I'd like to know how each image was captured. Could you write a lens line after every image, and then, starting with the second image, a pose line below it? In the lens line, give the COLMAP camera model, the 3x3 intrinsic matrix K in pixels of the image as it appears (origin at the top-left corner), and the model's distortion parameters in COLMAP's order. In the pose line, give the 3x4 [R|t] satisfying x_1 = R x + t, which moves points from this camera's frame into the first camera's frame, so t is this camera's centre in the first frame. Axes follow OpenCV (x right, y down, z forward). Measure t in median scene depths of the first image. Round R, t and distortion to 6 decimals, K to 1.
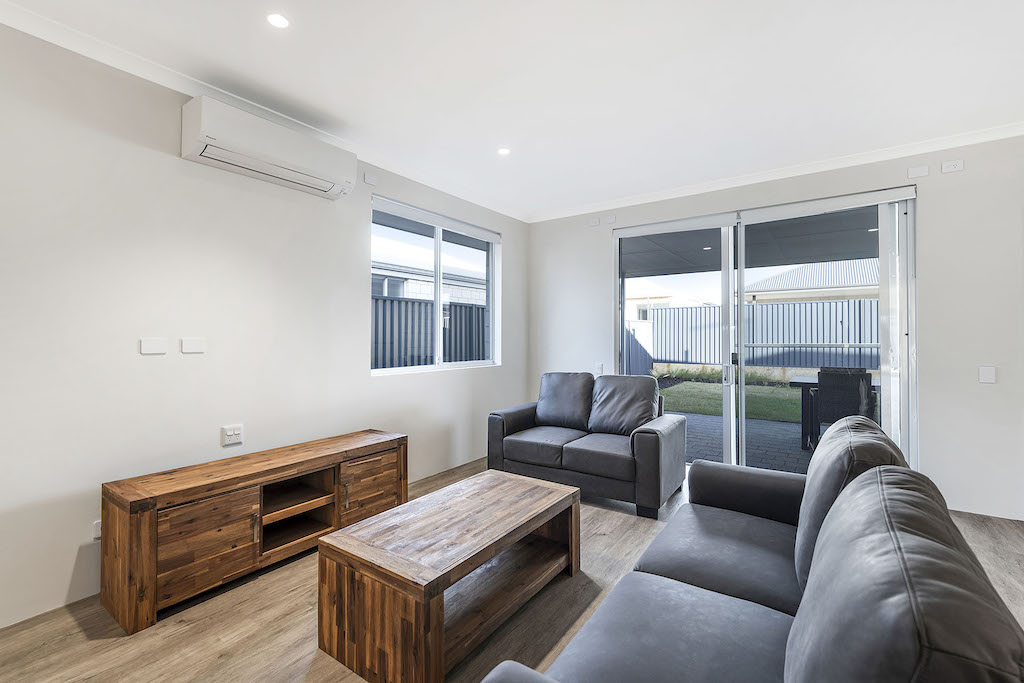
lens RADIAL K [[462.2, 0, 512.0], [0, 462.2, 341.5], [0, 0, 1]] dist [0.002305, 0.000231]
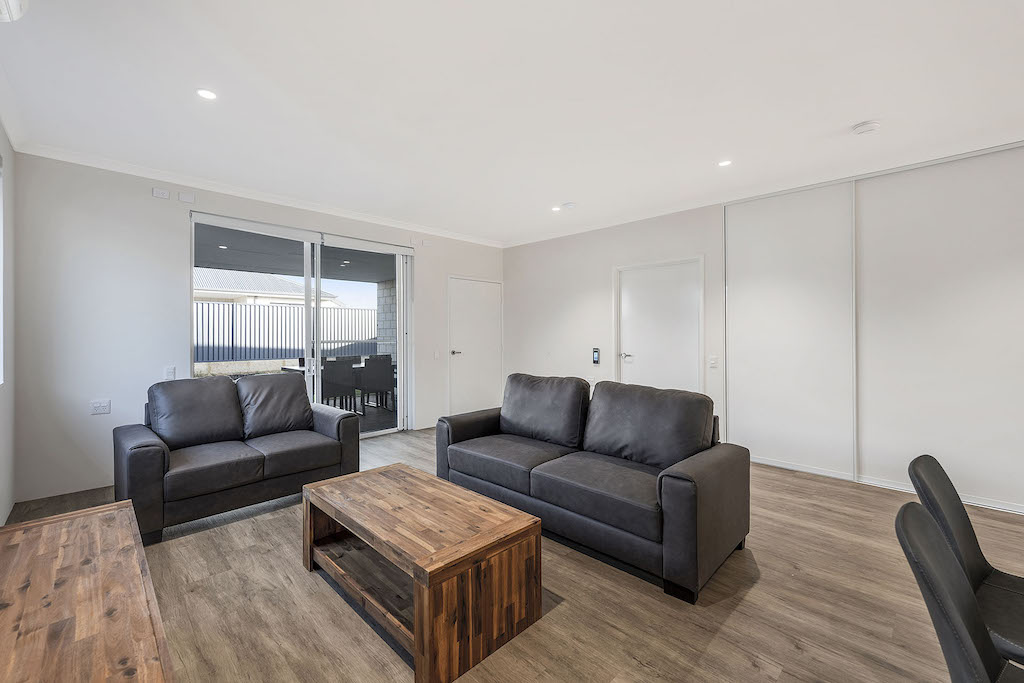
lens RADIAL K [[431.1, 0, 496.3], [0, 431.1, 331.6], [0, 0, 1]] dist [-0.000298, -0.000131]
pose [[0.166553, 0.006311, 0.986012, -0.684115], [0.005338, 0.999959, -0.007302, -0.009629], [-0.986018, 0.006479, 0.166513, 0.423192]]
